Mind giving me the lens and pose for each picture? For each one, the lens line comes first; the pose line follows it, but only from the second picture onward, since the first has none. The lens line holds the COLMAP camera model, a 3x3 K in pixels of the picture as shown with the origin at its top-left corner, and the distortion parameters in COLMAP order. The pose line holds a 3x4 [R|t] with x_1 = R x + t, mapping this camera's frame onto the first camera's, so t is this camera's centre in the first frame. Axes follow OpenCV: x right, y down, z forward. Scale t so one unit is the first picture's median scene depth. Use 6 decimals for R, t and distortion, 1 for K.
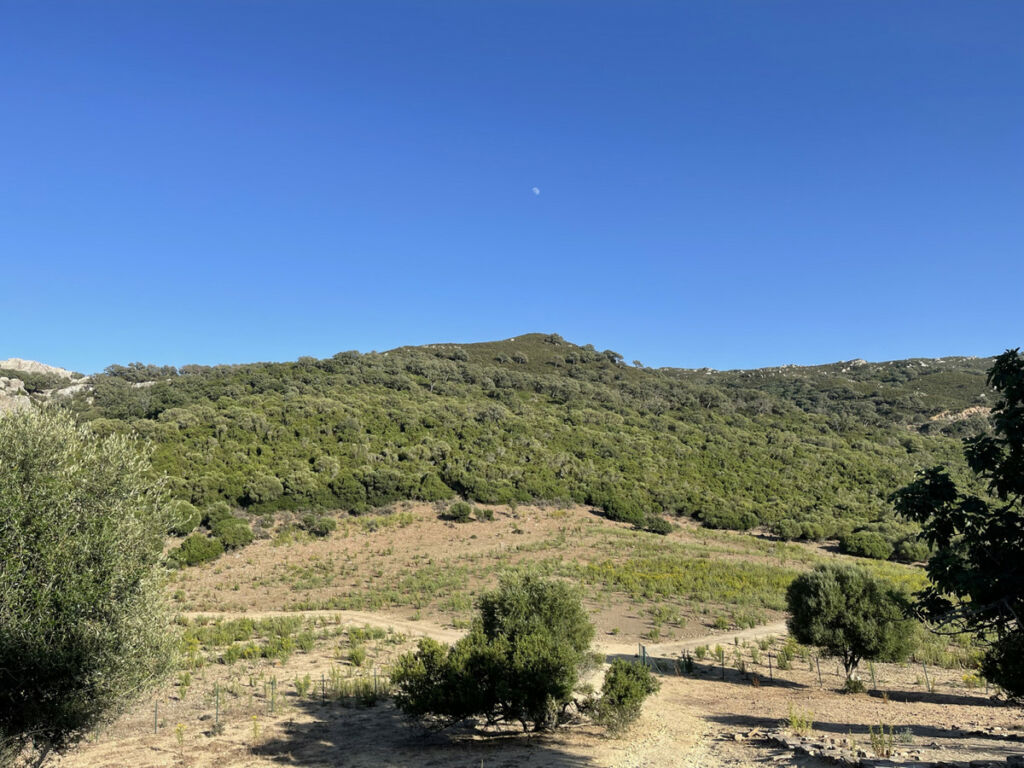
lens RADIAL K [[747.5, 0, 512.0], [0, 747.5, 384.0], [0, 0, 1]] dist [0.003178, -0.011287]
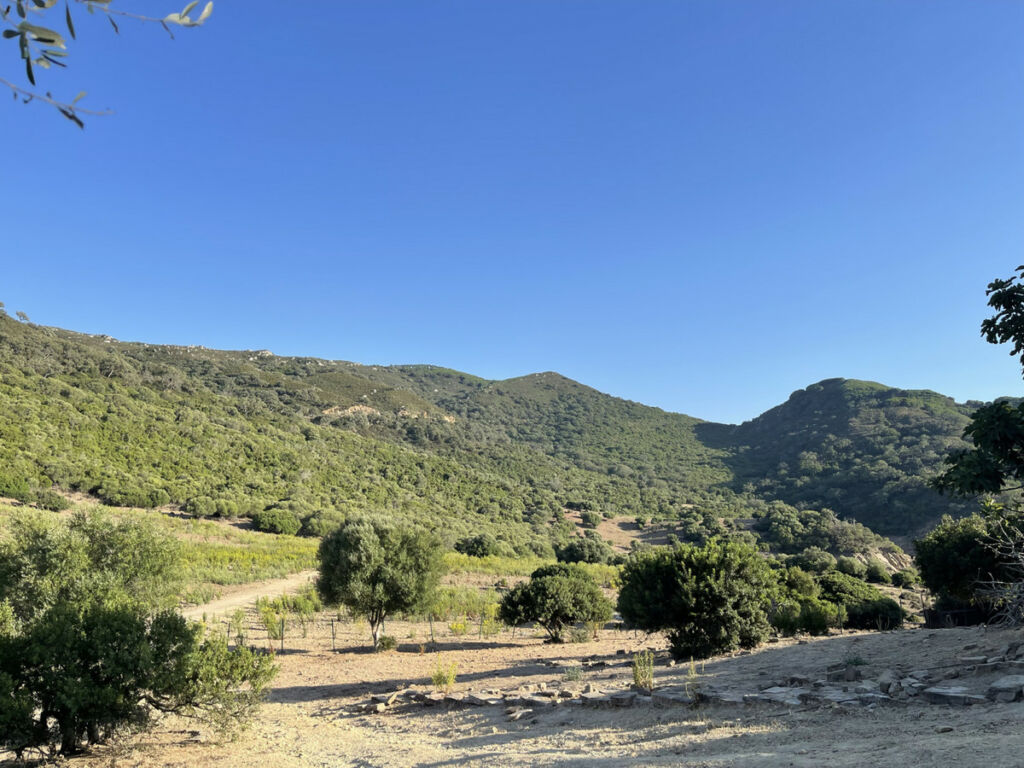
lens RADIAL K [[747.5, 0, 512.0], [0, 747.5, 384.0], [0, 0, 1]] dist [0.003178, -0.011287]
pose [[0.717589, 0.115561, 0.686812, -0.012869], [-0.129939, 0.991038, -0.030986, 0.009465], [-0.684238, -0.067008, 0.726174, 0.024198]]
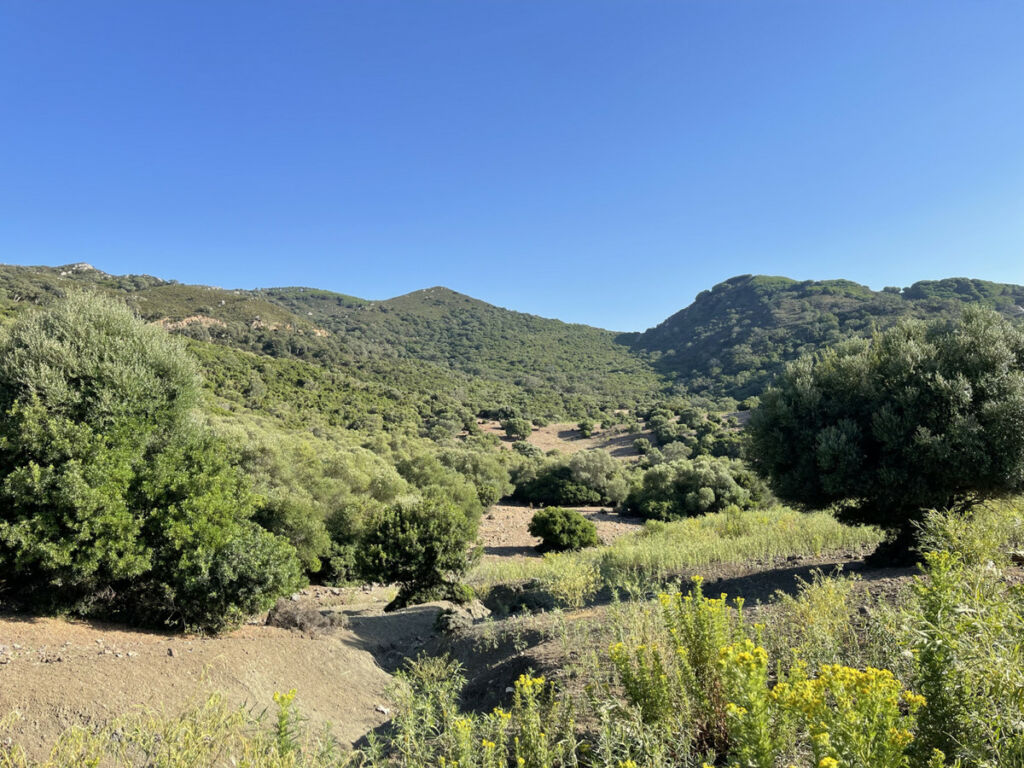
lens RADIAL K [[747.5, 0, 512.0], [0, 747.5, 384.0], [0, 0, 1]] dist [0.003178, -0.011287]
pose [[0.611960, 0.008999, 0.790837, 0.417931], [-0.072268, 0.996388, 0.044584, 0.126158], [-0.787580, -0.084436, 0.610400, 0.446089]]
